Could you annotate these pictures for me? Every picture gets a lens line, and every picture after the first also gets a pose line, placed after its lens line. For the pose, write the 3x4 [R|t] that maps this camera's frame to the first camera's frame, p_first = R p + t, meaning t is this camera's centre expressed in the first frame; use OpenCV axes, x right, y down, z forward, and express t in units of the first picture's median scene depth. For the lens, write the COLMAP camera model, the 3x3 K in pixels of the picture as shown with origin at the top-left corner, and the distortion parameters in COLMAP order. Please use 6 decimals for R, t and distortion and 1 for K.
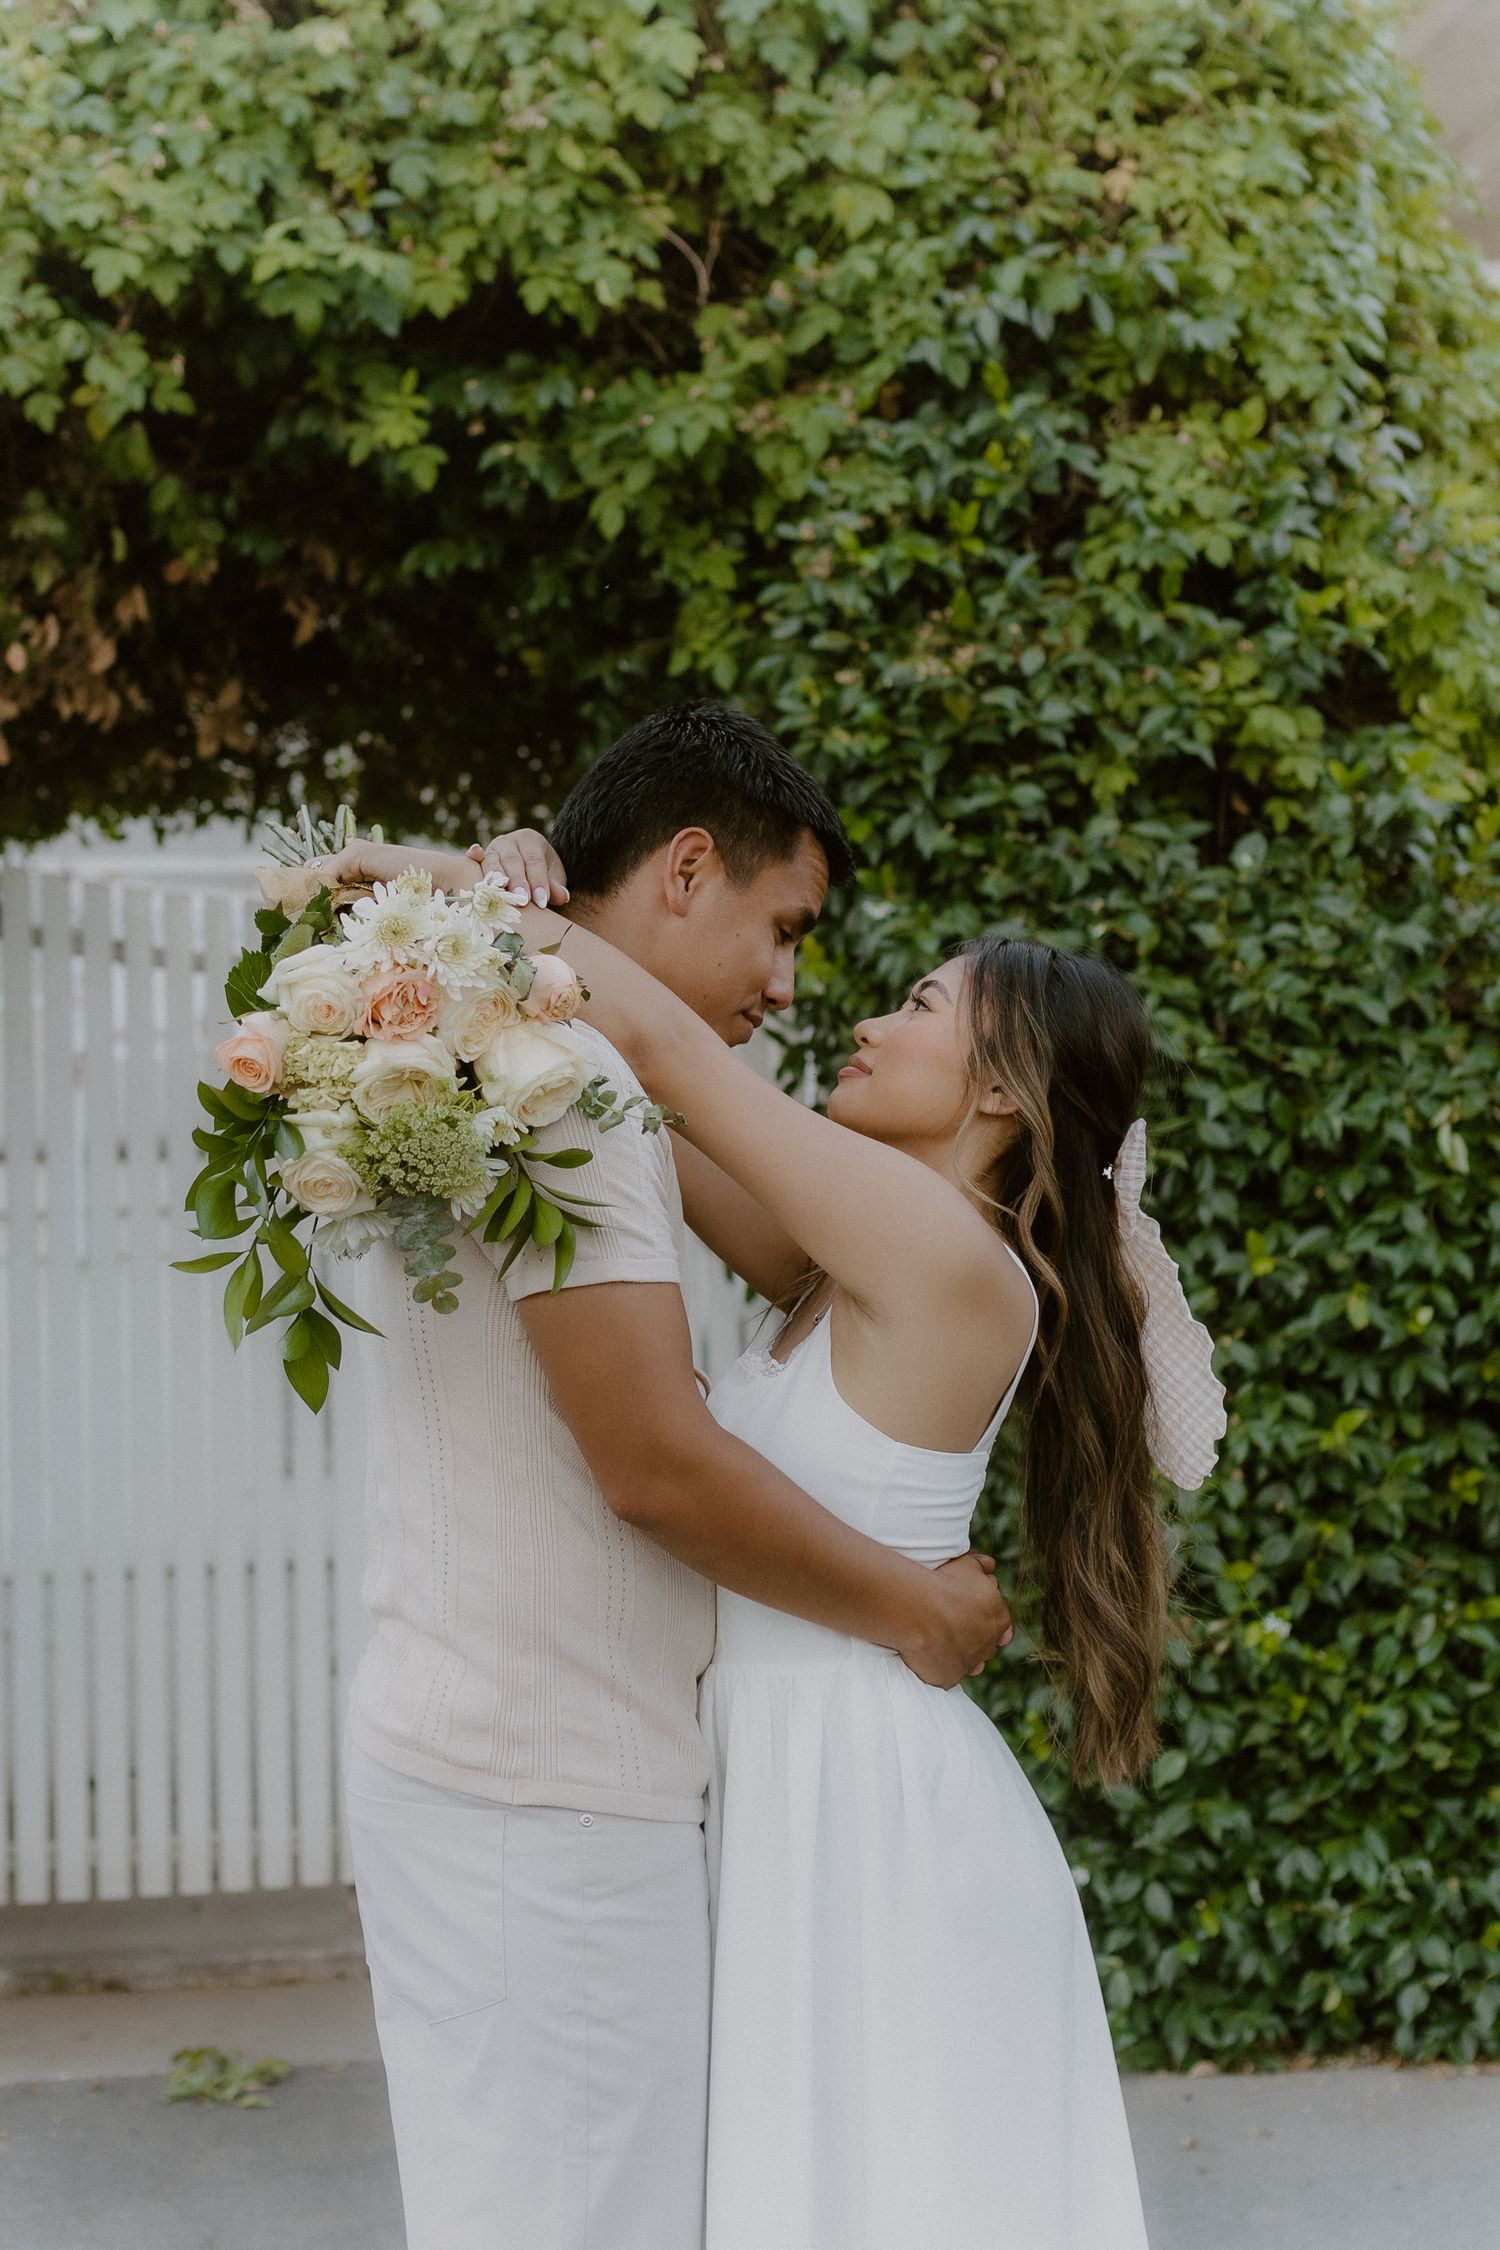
lens RADIAL K [[3455.1, 0, 735.1], [0, 3455.1, 1114.4], [0, 0, 1]] dist [0.024620, 0.000000]
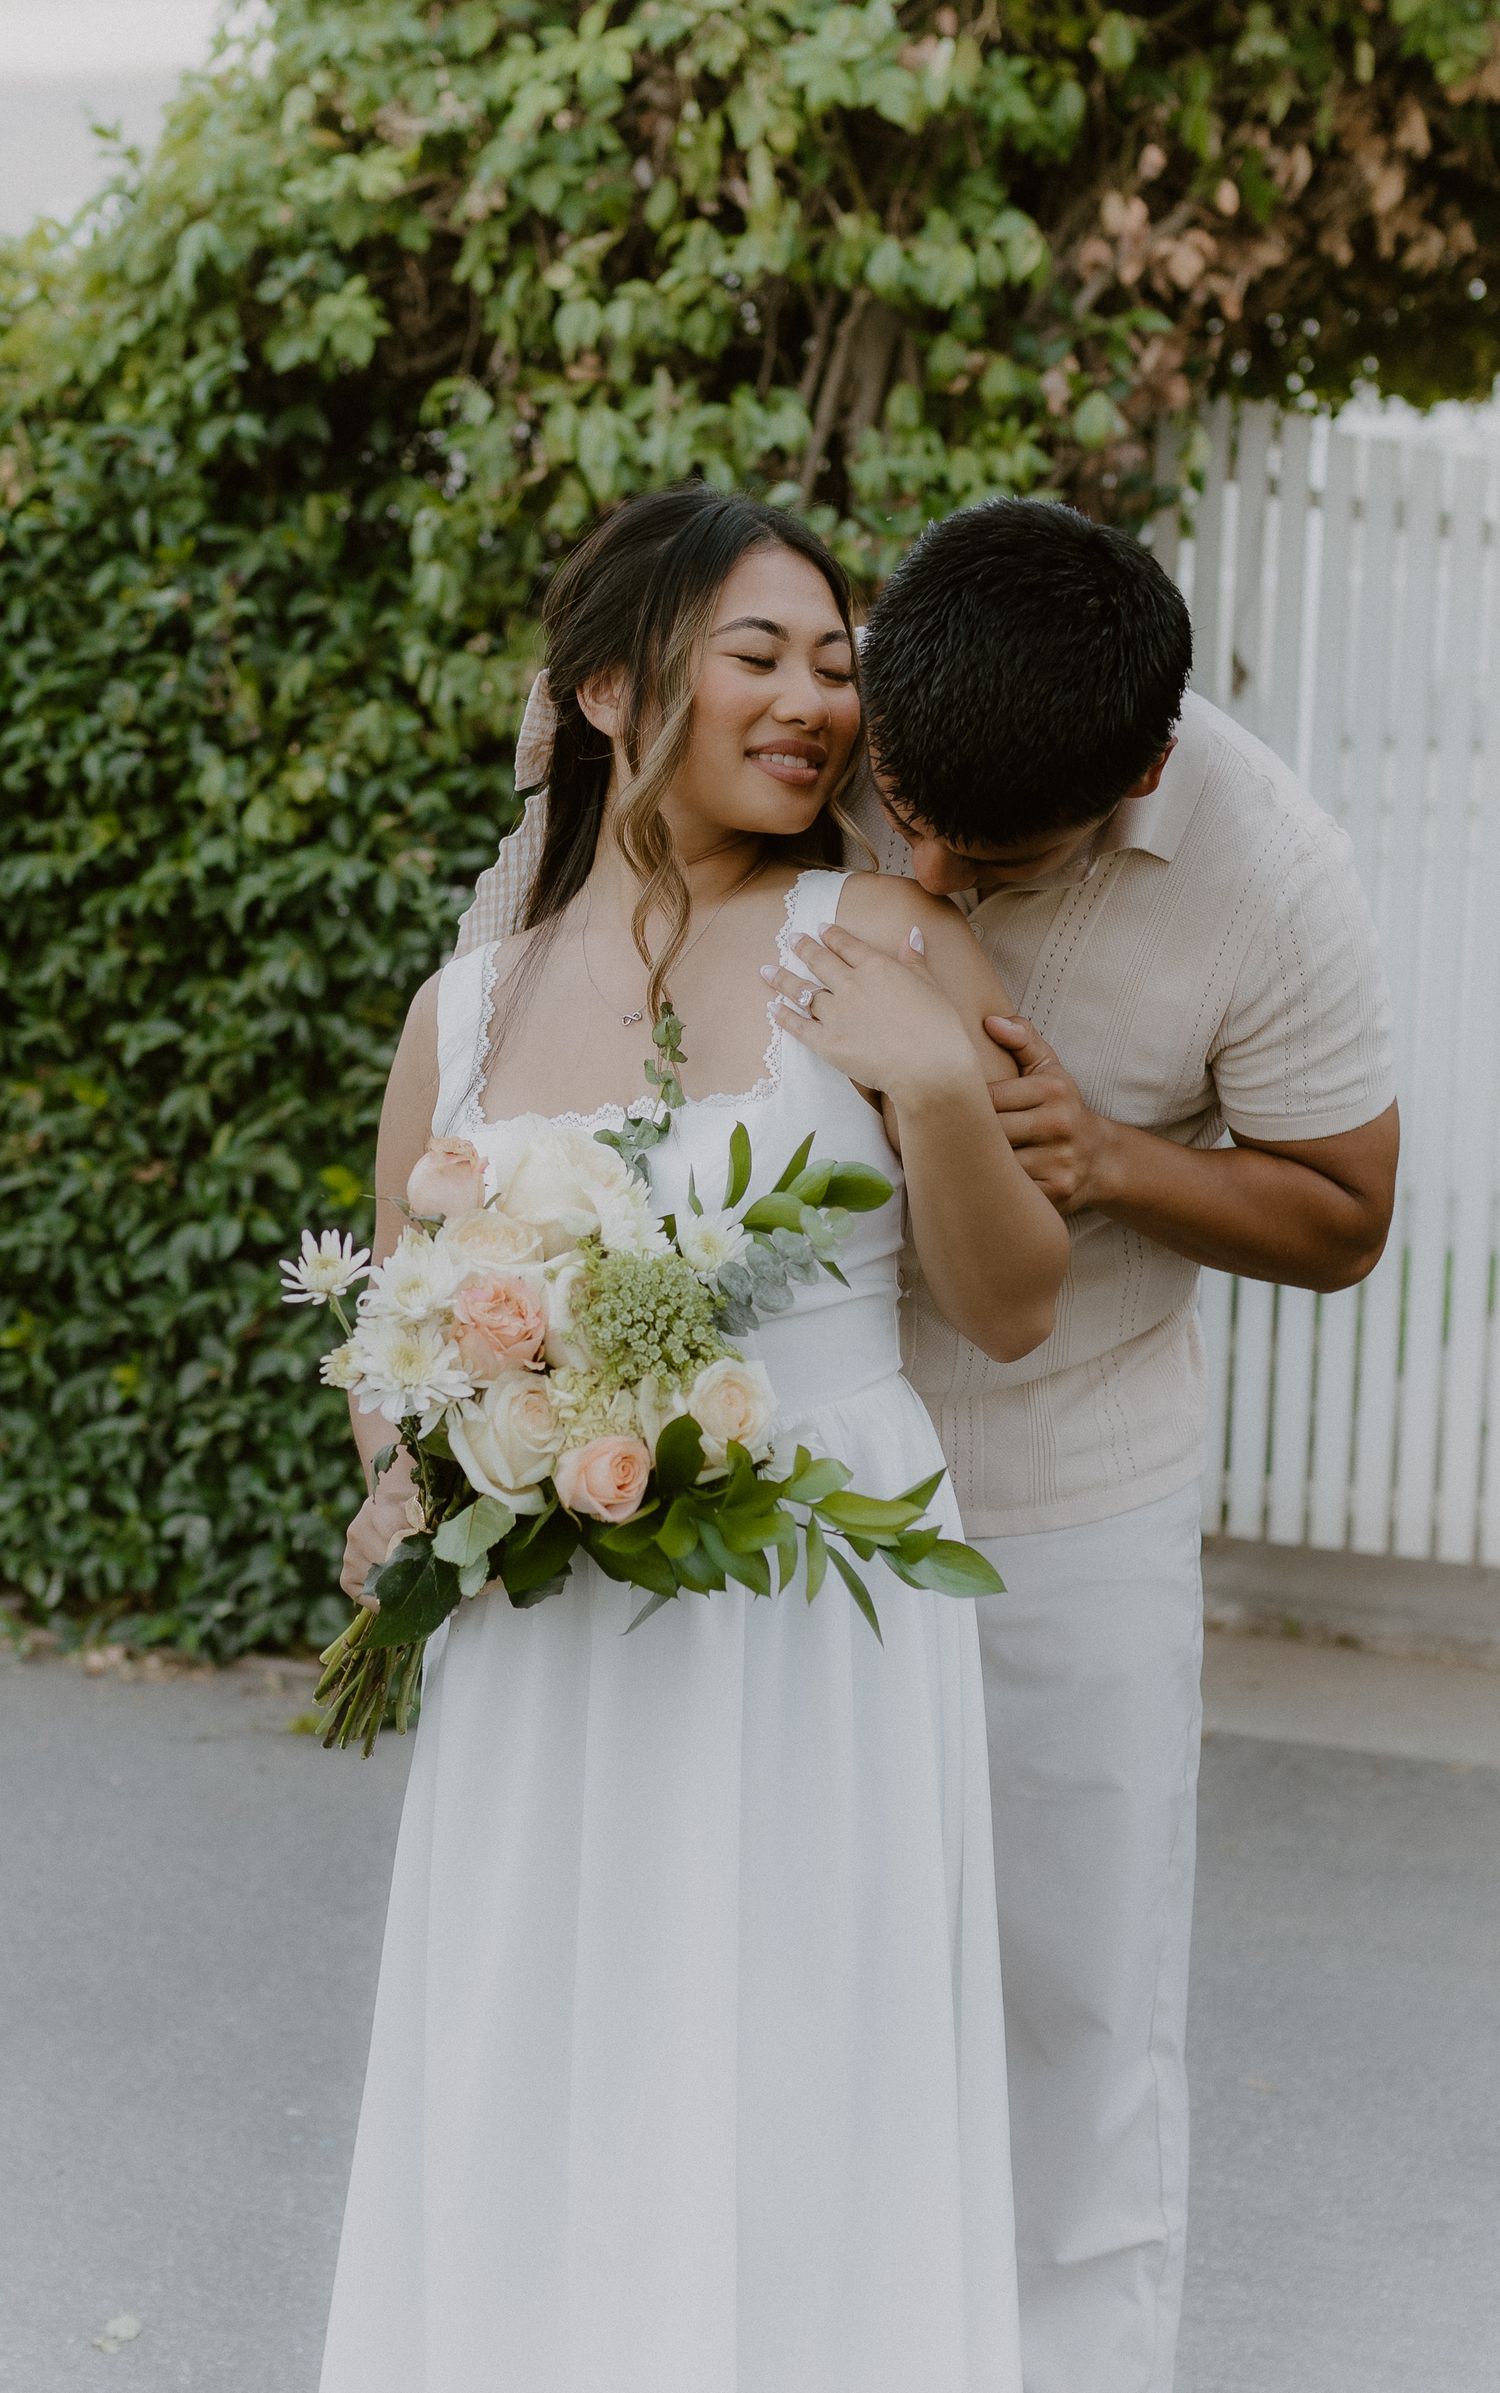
lens RADIAL K [[3609.6, 0, 703.2], [0, 3609.6, 1205.0], [0, 0, 1]] dist [0.018732, 0.000000]
pose [[0.843966, 0.110371, -0.524919, 0.209491], [-0.035109, 0.987870, 0.151264, -0.010384], [0.535247, -0.109232, 0.837603, 0.110847]]
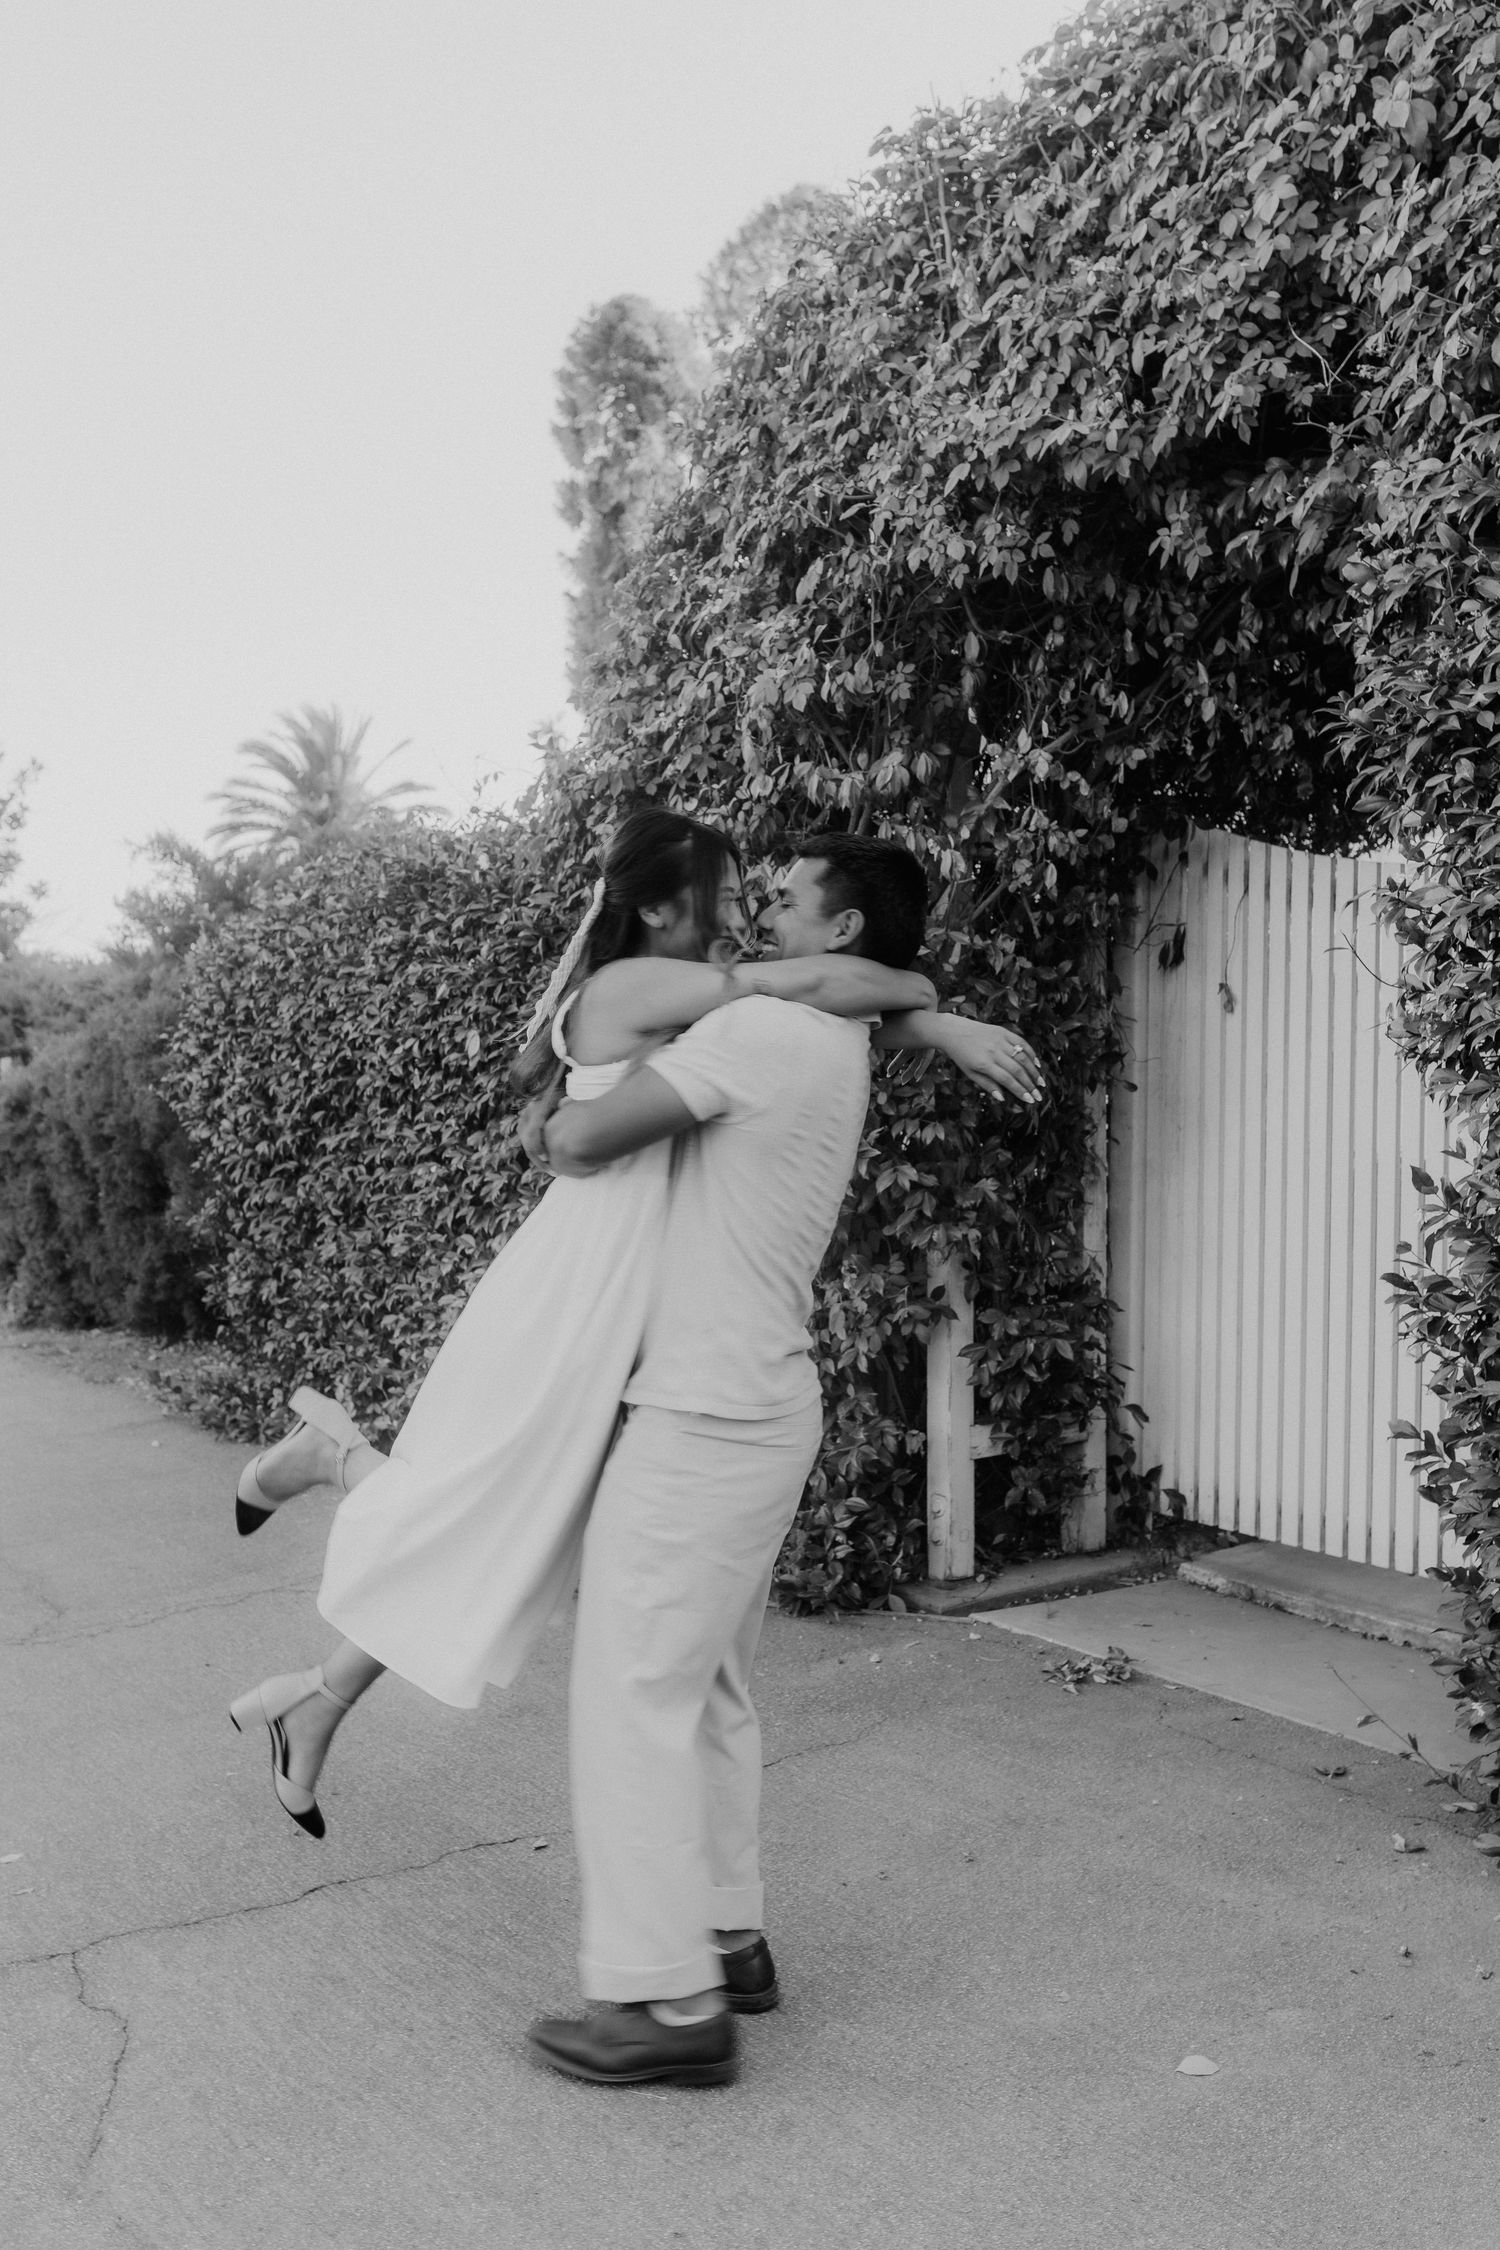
lens RADIAL K [[2107.3, 0, 781.2], [0, 2107.3, 1099.9], [0, 0, 1]] dist [-0.002141, 0.000000]
pose [[0.486752, 0.054589, -0.871833, 0.581701], [0.006709, 0.997782, 0.066220, -0.031246], [0.873514, -0.038081, 0.485307, 0.453596]]
